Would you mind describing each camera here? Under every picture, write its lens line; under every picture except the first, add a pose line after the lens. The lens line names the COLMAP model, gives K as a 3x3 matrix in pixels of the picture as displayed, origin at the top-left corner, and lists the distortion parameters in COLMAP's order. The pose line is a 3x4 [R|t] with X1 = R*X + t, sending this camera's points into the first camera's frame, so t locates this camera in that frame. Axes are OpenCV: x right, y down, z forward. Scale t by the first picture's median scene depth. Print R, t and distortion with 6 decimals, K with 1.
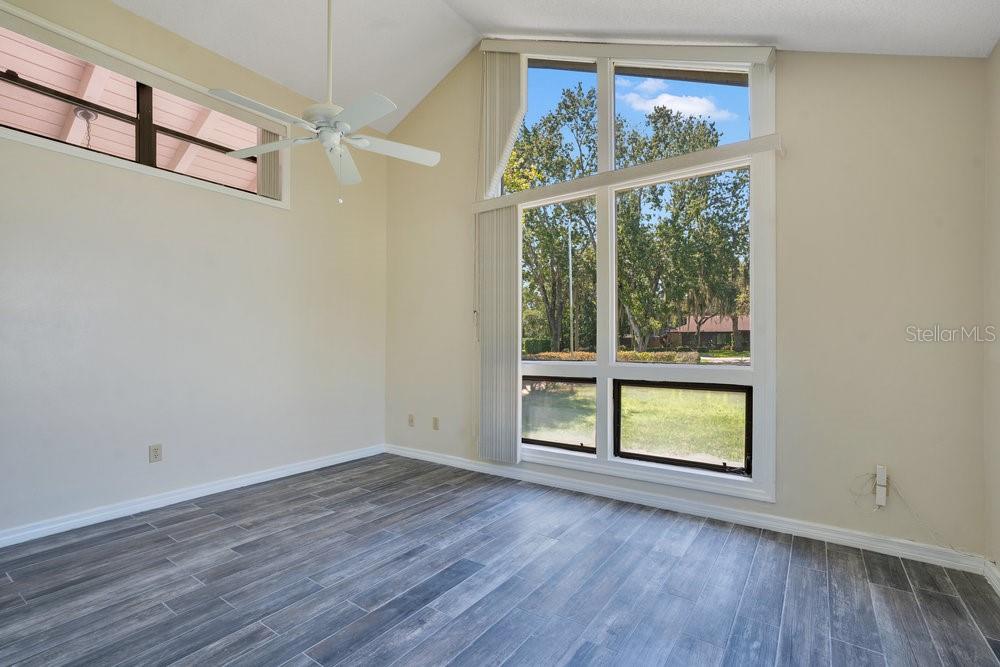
lens RADIAL K [[475.3, 0, 499.1], [0, 475.3, 343.6], [0, 0, 1]] dist [-0.059277, 0.019895]
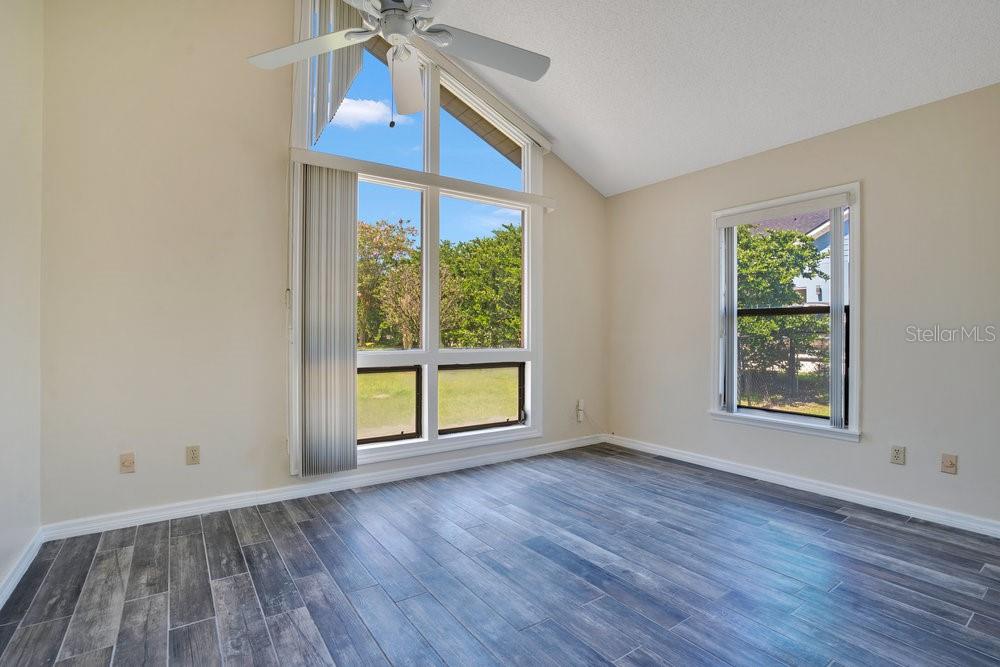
lens RADIAL K [[475.3, 0, 497.3], [0, 475.3, 329.0], [0, 0, 1]] dist [-0.059277, 0.019895]
pose [[0.339078, -0.000818, 0.940758, -0.769065], [-0.002376, 0.999996, 0.001726, -0.012807], [-0.940755, -0.002821, 0.339075, 0.499130]]
